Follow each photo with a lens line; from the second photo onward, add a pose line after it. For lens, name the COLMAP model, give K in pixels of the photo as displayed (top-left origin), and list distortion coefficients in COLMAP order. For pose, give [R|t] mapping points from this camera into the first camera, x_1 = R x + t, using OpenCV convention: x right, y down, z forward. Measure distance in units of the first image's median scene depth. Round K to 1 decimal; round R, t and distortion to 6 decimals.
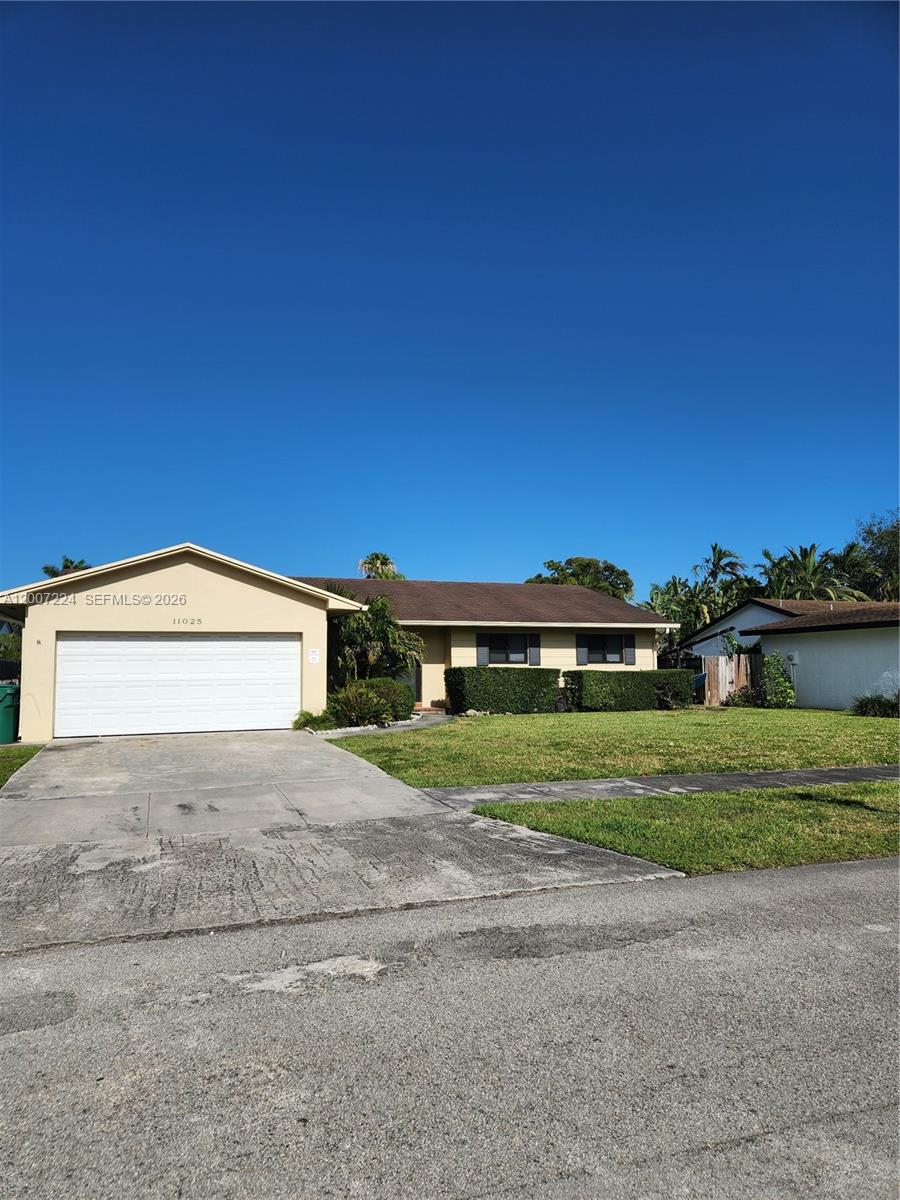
lens RADIAL K [[792.6, 0, 431.8], [0, 792.6, 608.7], [0, 0, 1]] dist [0.071606, -0.055631]
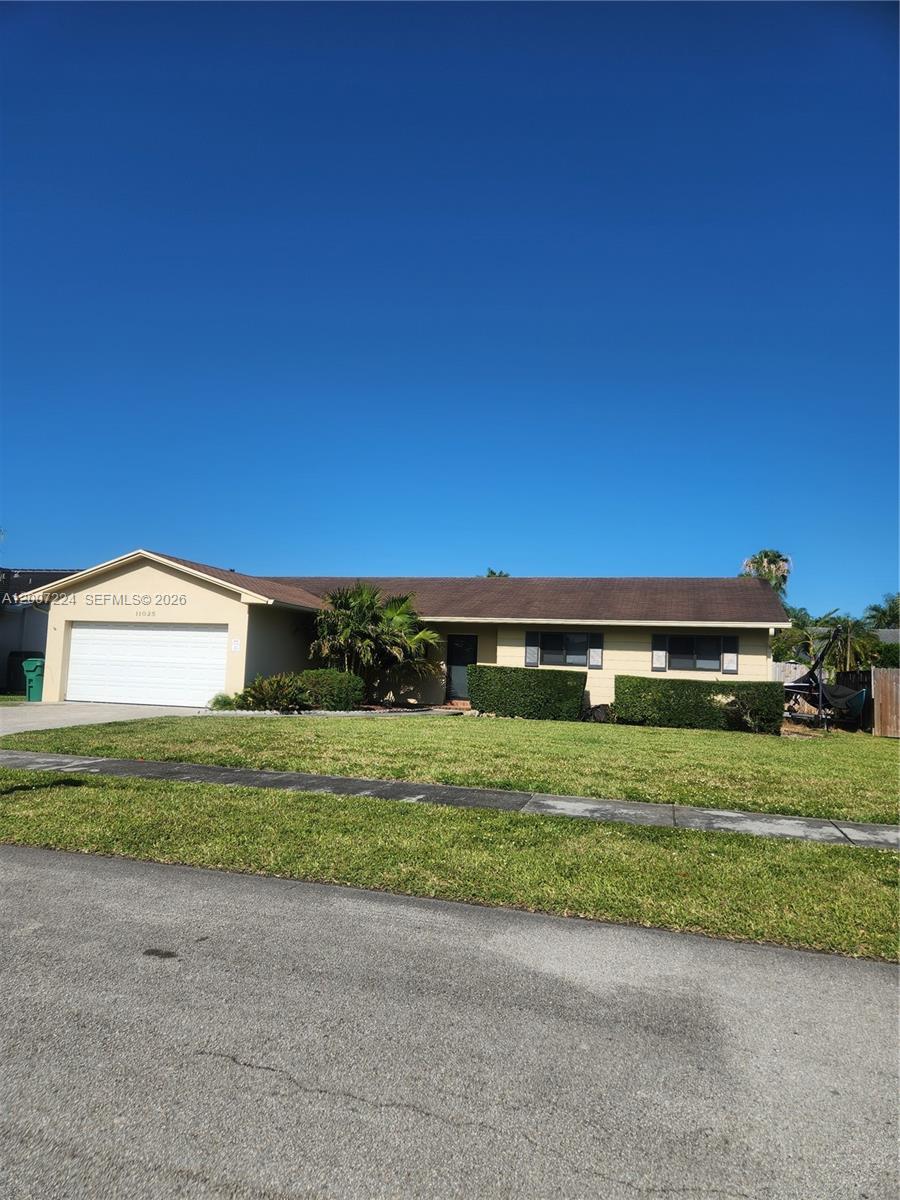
lens RADIAL K [[792.6, 0, 431.8], [0, 792.6, 608.7], [0, 0, 1]] dist [0.071606, -0.055631]
pose [[0.803763, -0.005939, -0.594920, 0.531480], [-0.000178, 0.999948, -0.010223, 0.014081], [0.594950, 0.008323, 0.803720, 0.188567]]
